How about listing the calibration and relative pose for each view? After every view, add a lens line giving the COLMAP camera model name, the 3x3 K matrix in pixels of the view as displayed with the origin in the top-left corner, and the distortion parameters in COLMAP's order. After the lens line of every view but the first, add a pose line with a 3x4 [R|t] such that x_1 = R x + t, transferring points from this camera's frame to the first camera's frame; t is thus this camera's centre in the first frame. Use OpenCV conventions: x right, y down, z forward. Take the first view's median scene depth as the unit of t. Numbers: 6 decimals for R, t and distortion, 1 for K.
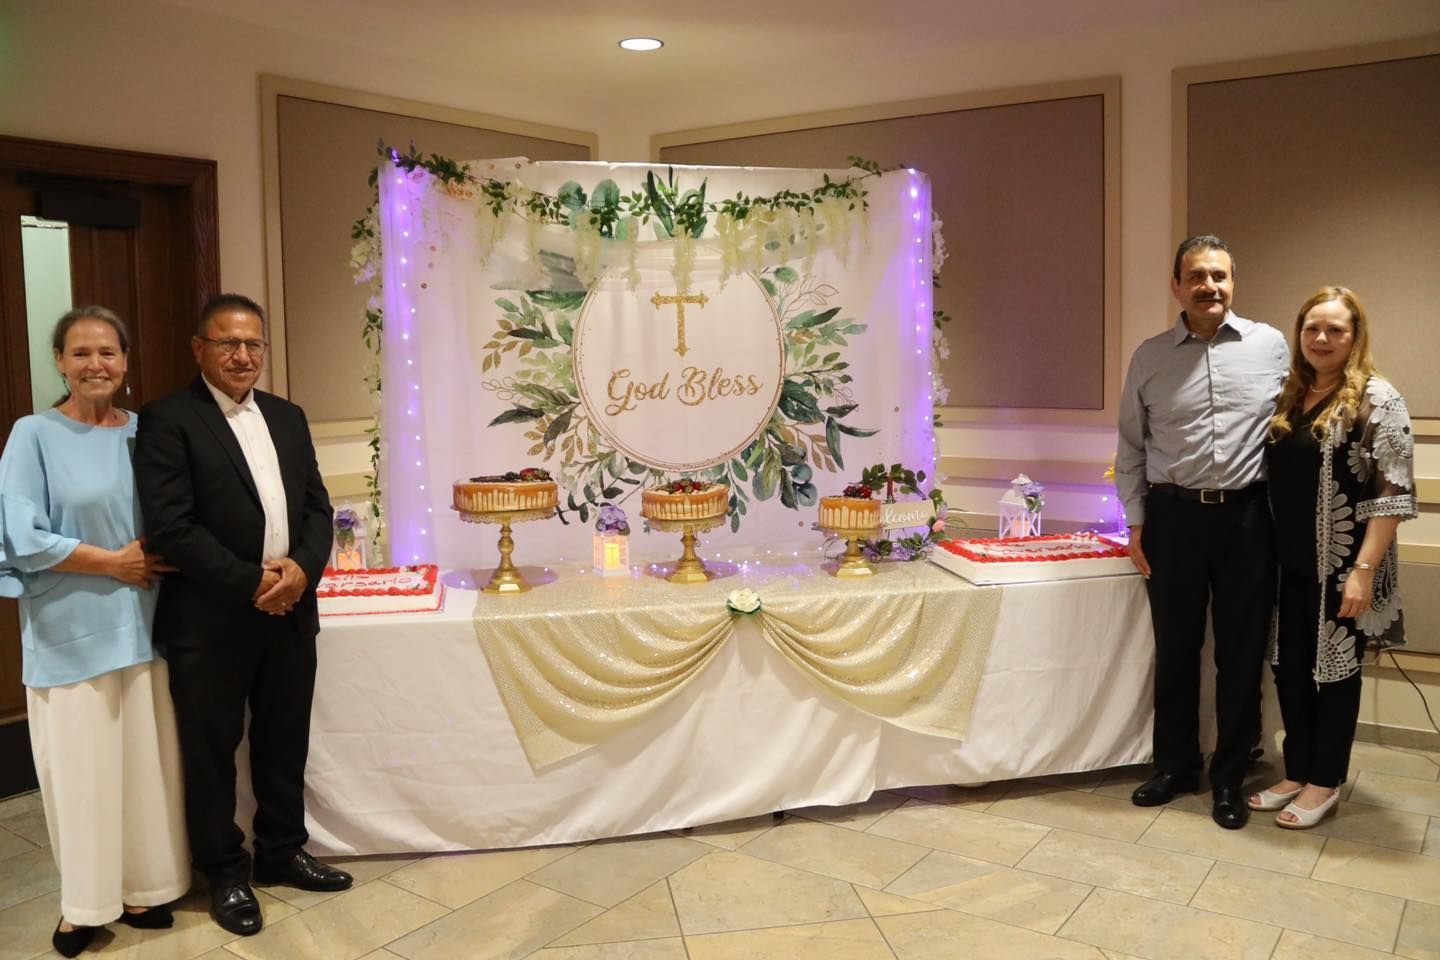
lens RADIAL K [[1222.1, 0, 714.9], [0, 1222.1, 485.2], [0, 0, 1]] dist [-0.144601, 0.149217]
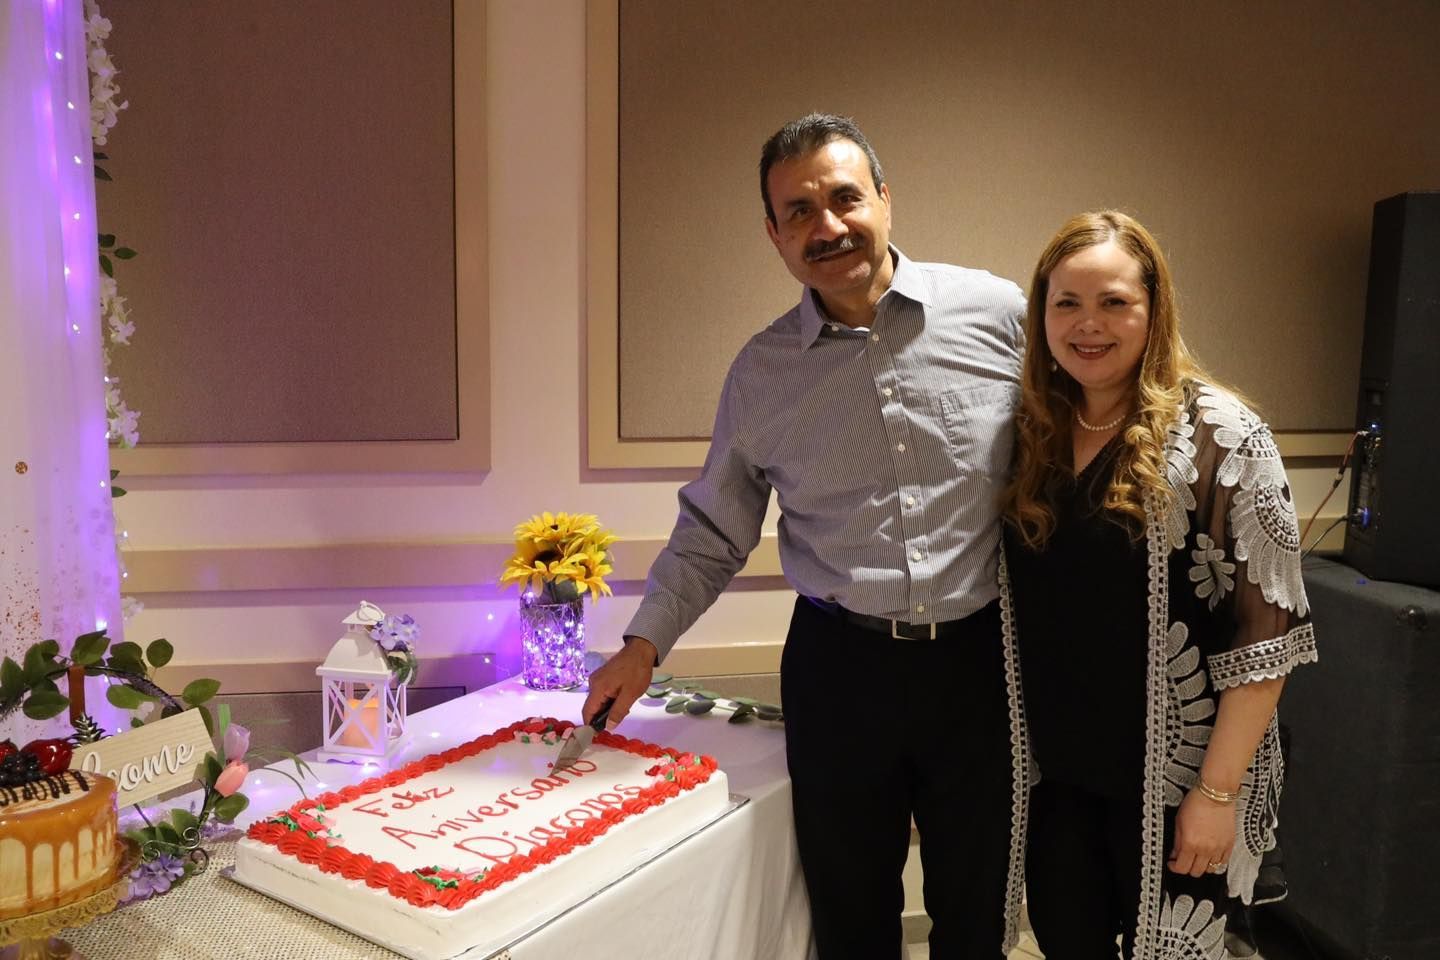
lens RADIAL K [[1222.1, 0, 671.9], [0, 1222.1, 517.3], [0, 0, 1]] dist [-0.144601, 0.149217]
pose [[0.707640, -0.095861, 0.700040, 0.021362], [0.056003, 0.995246, 0.079676, -0.071186], [-0.704350, -0.017178, 0.709645, 0.605300]]
